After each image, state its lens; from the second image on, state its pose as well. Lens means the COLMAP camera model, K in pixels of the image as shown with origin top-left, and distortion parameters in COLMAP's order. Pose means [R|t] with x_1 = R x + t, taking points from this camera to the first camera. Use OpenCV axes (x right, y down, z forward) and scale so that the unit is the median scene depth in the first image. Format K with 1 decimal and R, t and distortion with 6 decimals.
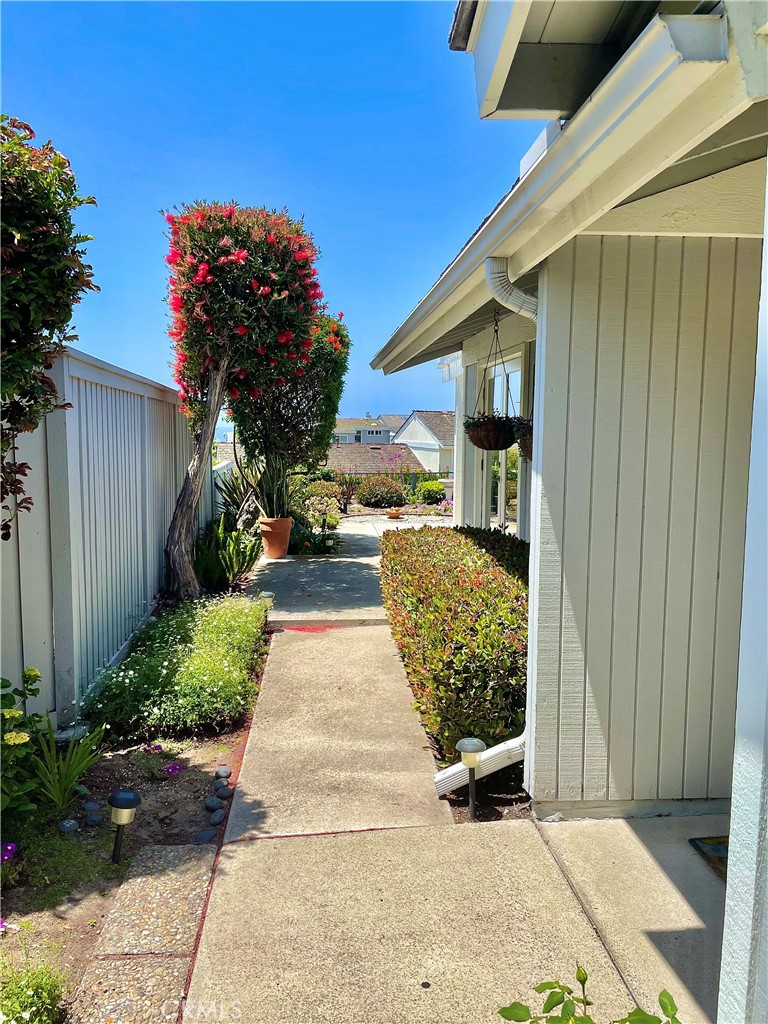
lens RADIAL K [[800.2, 0, 383.0], [0, 800.2, 511.7], [0, 0, 1]] dist [0.010781, 0.002552]
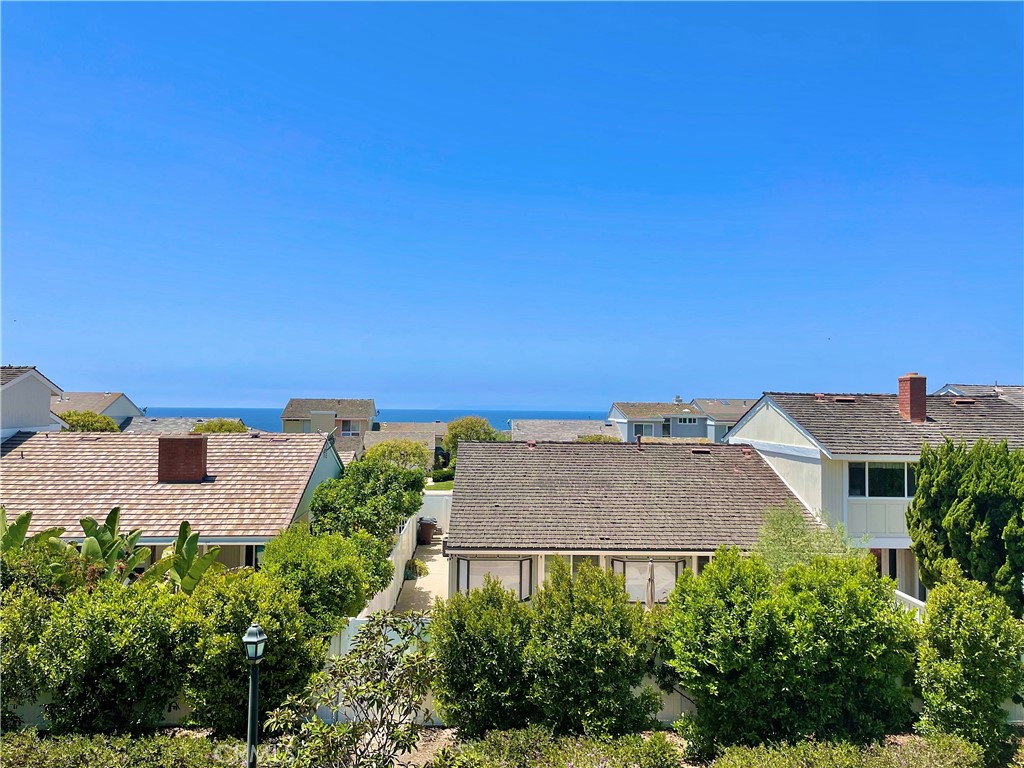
lens RADIAL K [[800.2, 0, 508.0], [0, 800.2, 380.6], [0, 0, 1]] dist [0.010781, 0.002552]
pose [[0.975009, 0.004295, -0.222124, -0.008163], [-0.035972, 0.989673, -0.138760, -0.021207], [0.219234, 0.143282, 0.965094, 0.183393]]
